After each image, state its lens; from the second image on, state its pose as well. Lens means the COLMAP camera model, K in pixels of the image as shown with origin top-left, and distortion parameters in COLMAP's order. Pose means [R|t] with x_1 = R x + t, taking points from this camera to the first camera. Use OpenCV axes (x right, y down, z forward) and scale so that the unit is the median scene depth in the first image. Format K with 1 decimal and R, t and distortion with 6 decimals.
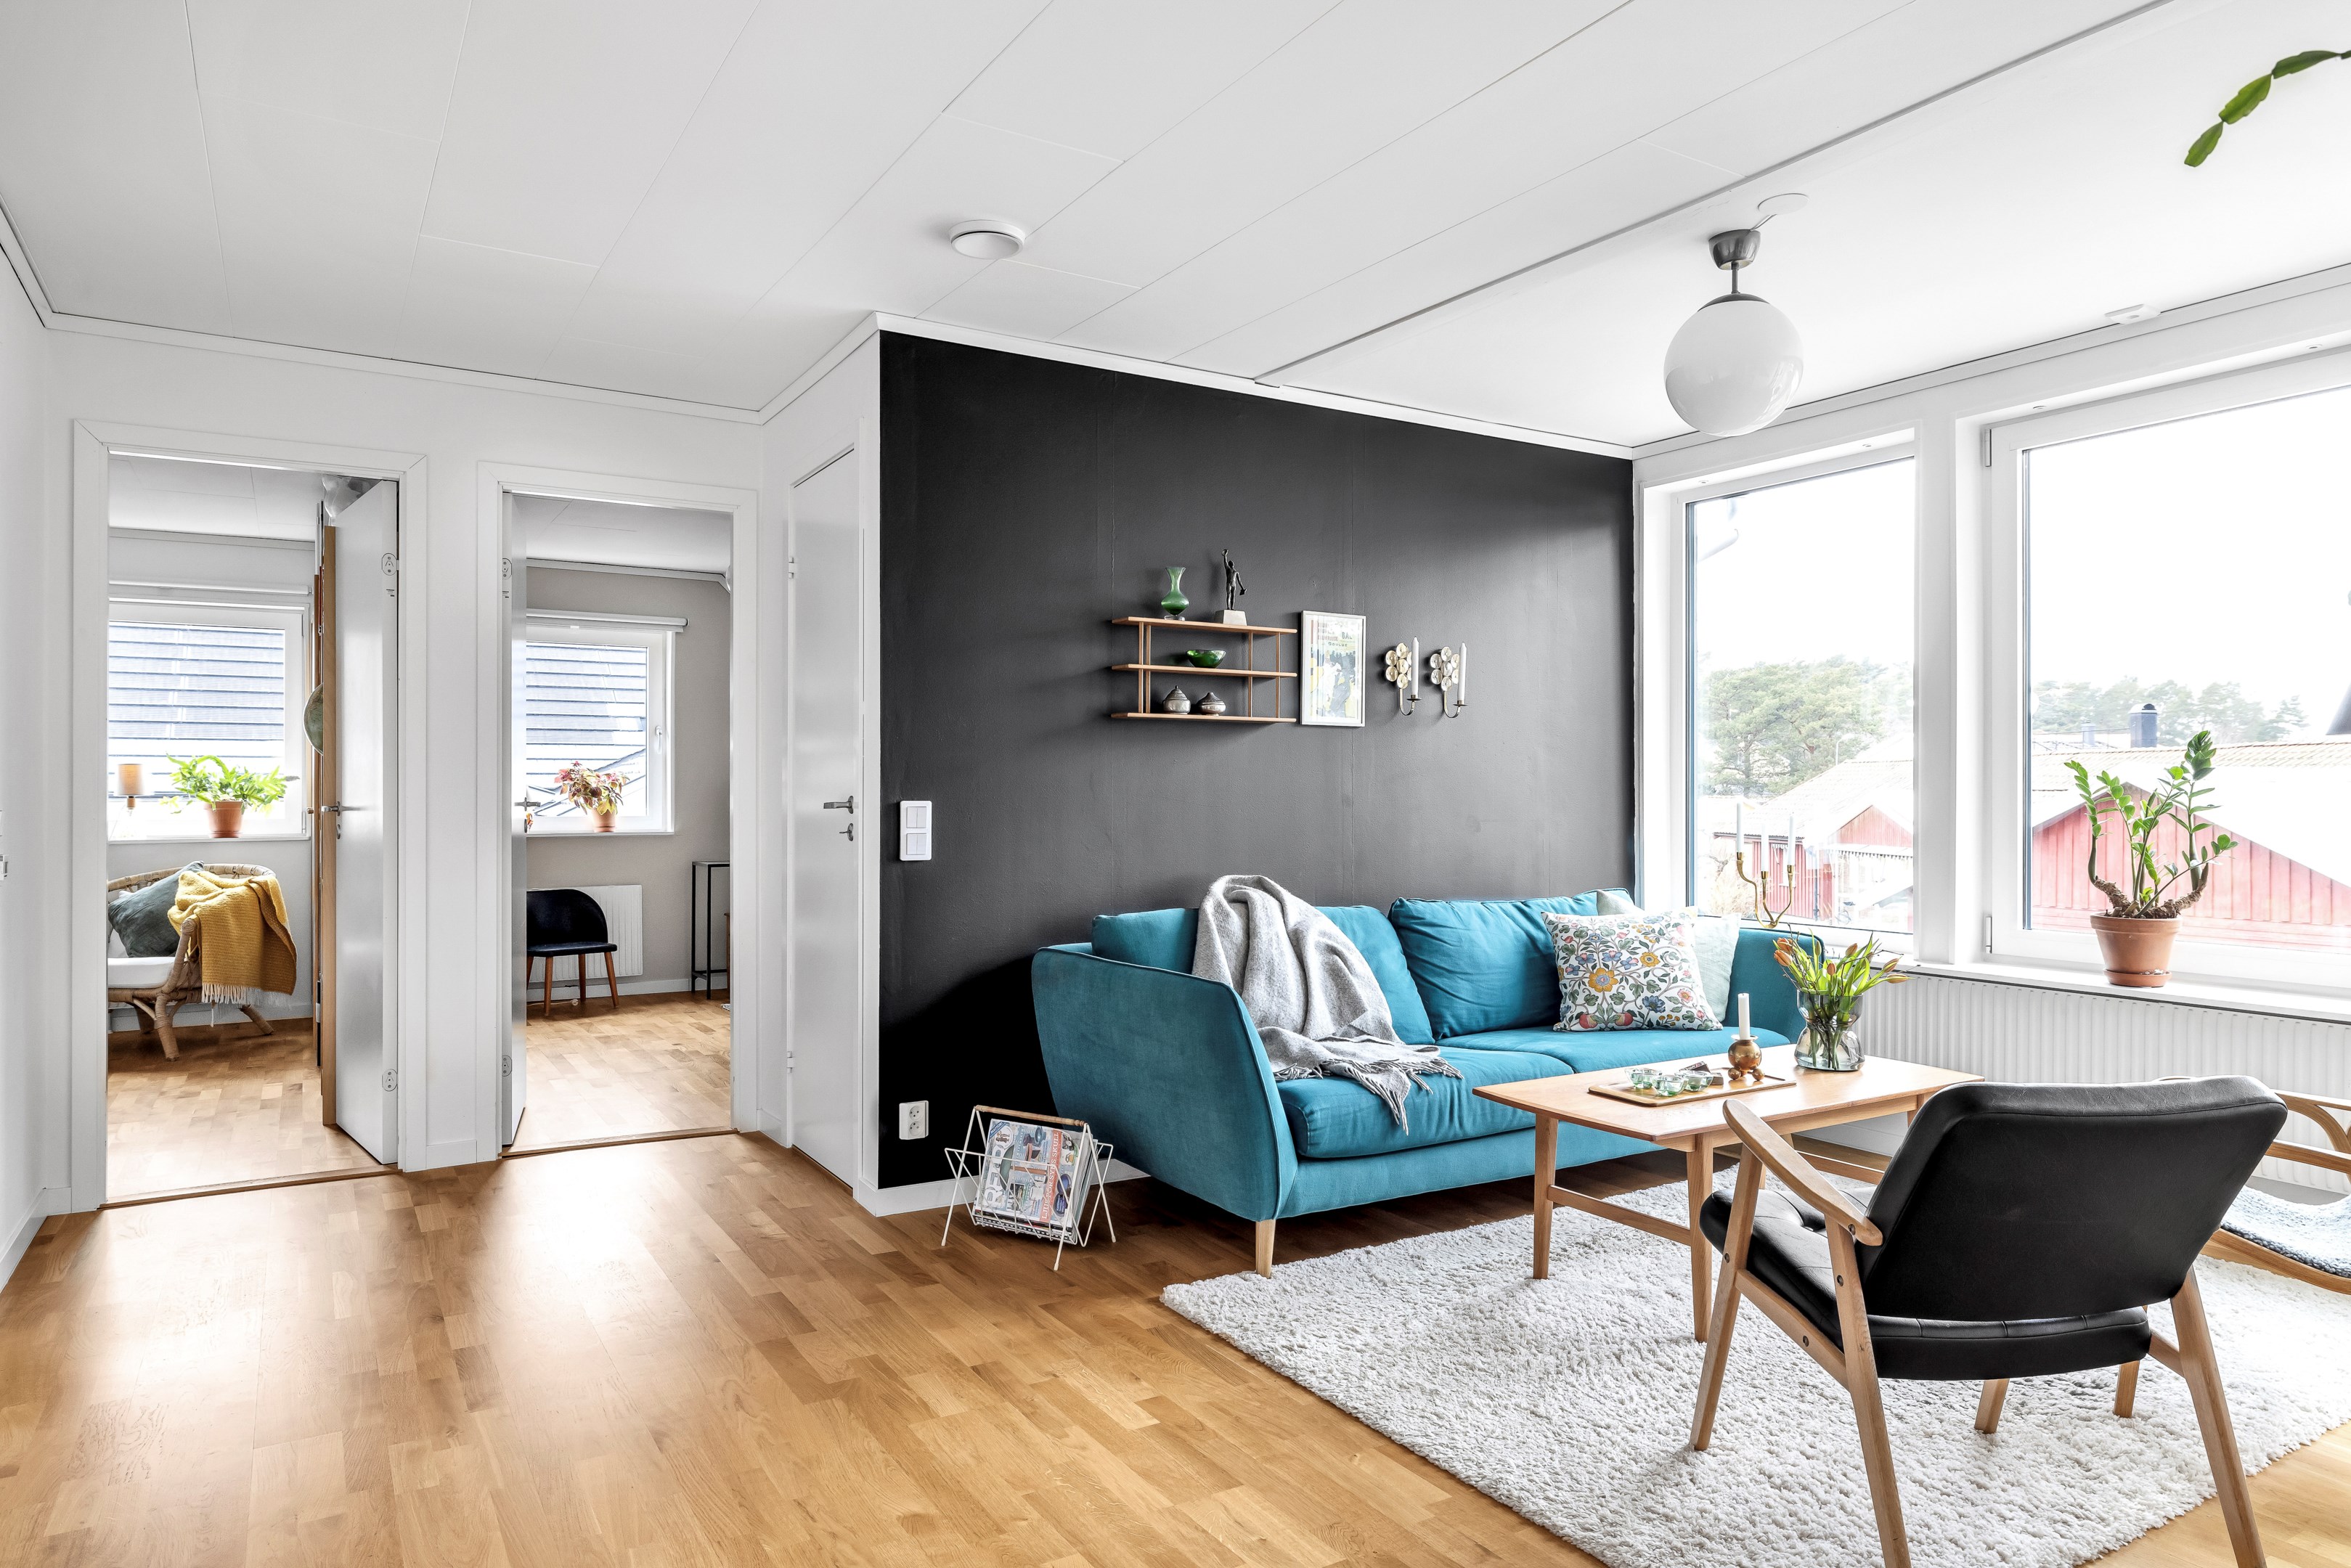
lens RADIAL K [[1455.3, 0, 1104.7], [0, 1455.3, 791.0], [0, 0, 1]] dist [0.001150, 0.008407]
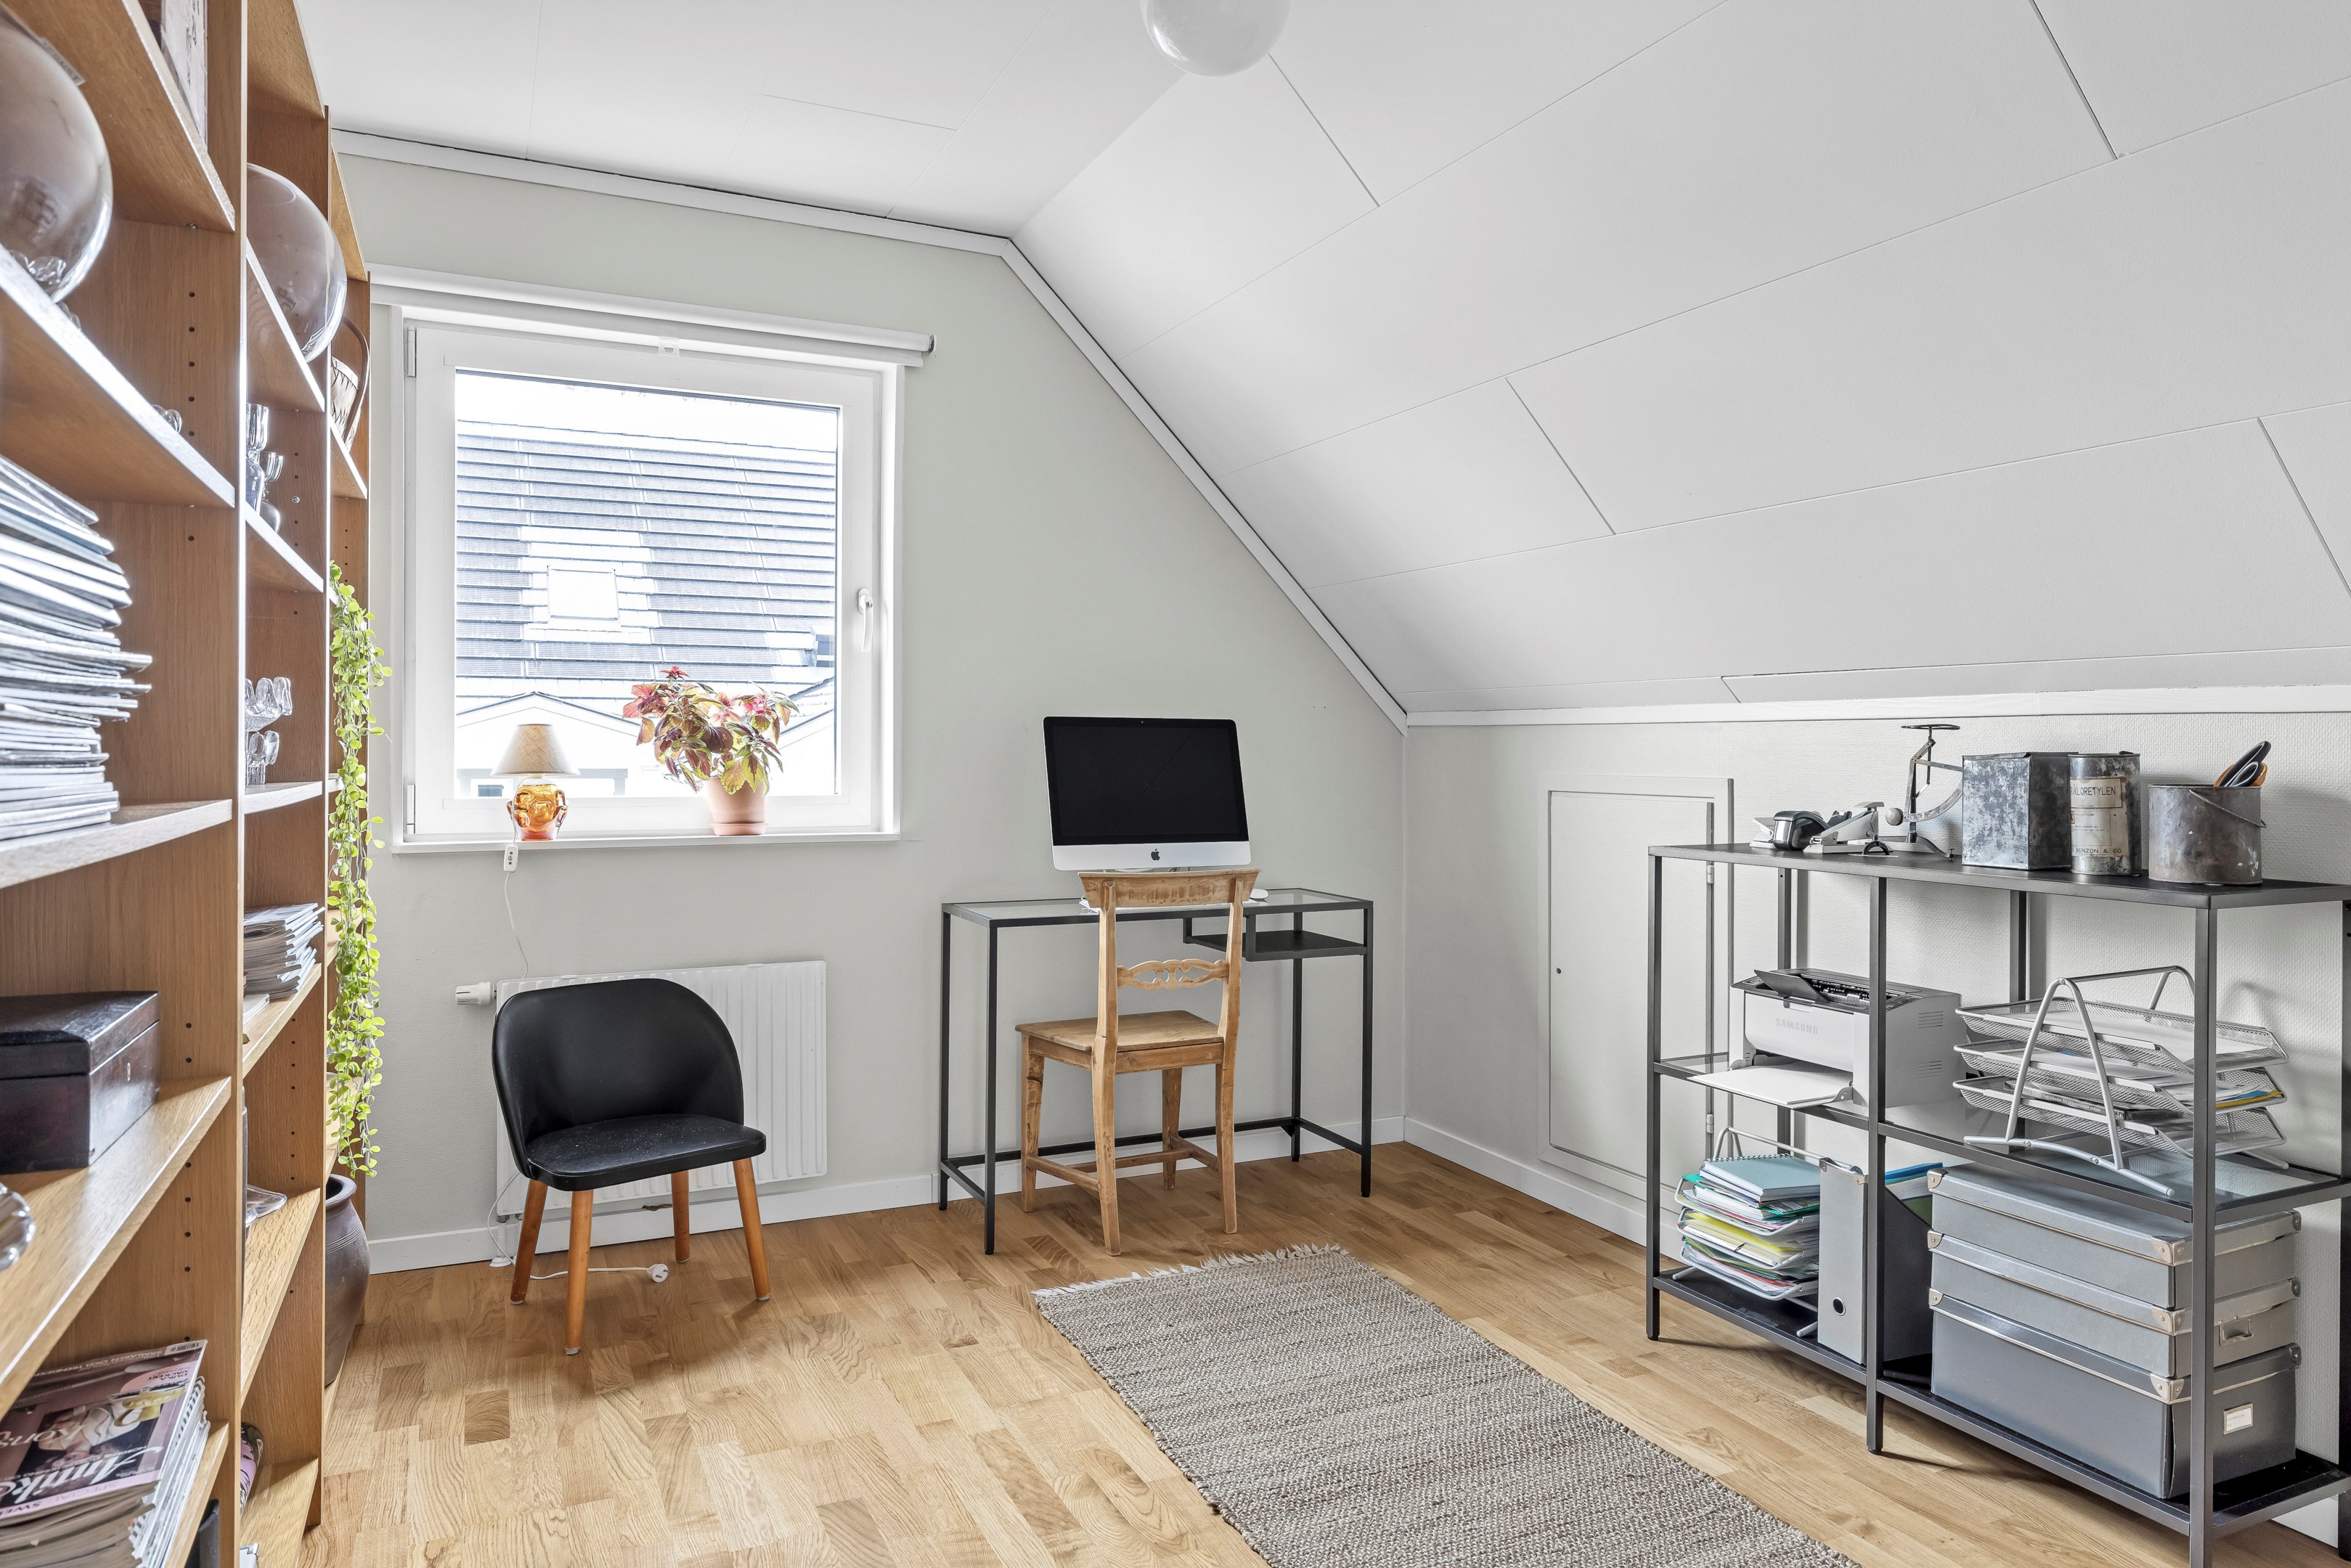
lens RADIAL K [[1455.3, 0, 1175.0], [0, 1455.3, 766.8], [0, 0, 1]] dist [0.001150, 0.008407]
pose [[0.998308, 0.005157, -0.057920, -0.196110], [-0.004293, 0.999878, 0.015027, 0.001796], [0.057990, -0.014753, 0.998208, 0.595060]]
